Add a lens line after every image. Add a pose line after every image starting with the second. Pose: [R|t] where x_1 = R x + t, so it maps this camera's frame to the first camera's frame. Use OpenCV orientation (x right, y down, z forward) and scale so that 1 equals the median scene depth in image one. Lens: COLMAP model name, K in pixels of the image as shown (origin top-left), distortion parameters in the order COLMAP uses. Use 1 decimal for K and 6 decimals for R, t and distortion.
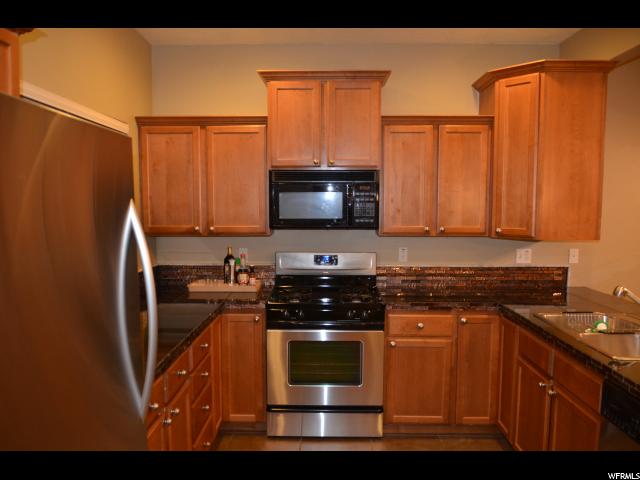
lens RADIAL K [[489.2, 0, 316.2], [0, 489.2, 247.5], [0, 0, 1]] dist [-0.039507, 0.001727]
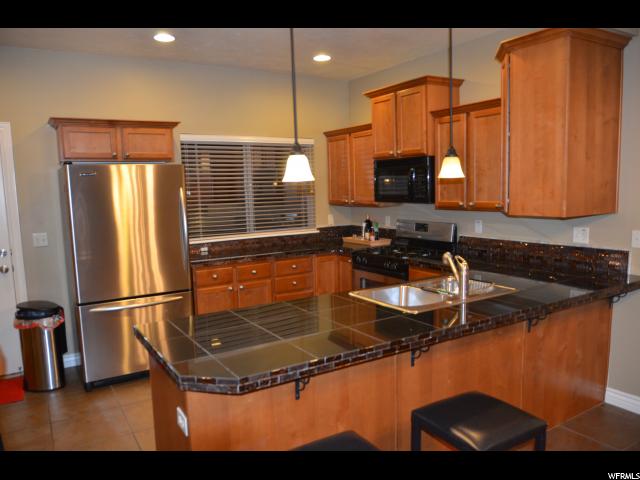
lens RADIAL K [[489.2, 0, 316.2], [0, 489.2, 247.5], [0, 0, 1]] dist [-0.039507, 0.001727]
pose [[0.543592, 0.088215, -0.834701, 1.007390], [-0.050200, 0.996098, 0.072580, -0.000547], [0.837847, 0.002448, 0.545899, 0.075422]]
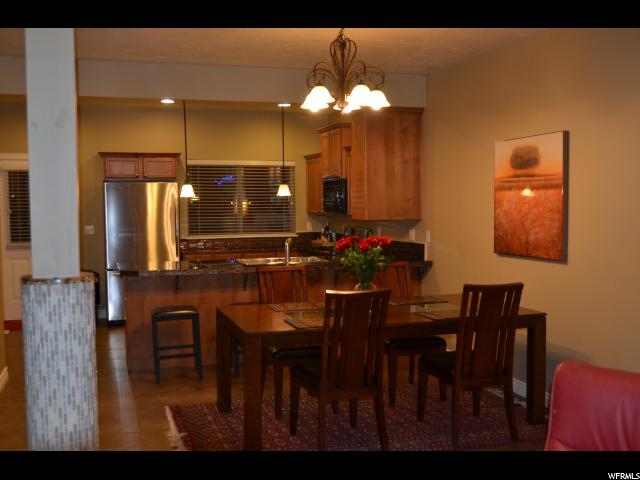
lens RADIAL K [[737.8, 0, 320.0], [0, 737.8, 240.0], [0, 0, 1]] dist [-0.021874, -0.019243]
pose [[0.304555, 0.046604, -0.951354, 2.508786], [-0.080780, 0.996468, 0.022954, 0.004519], [0.949063, 0.069860, 0.307244, 0.129548]]
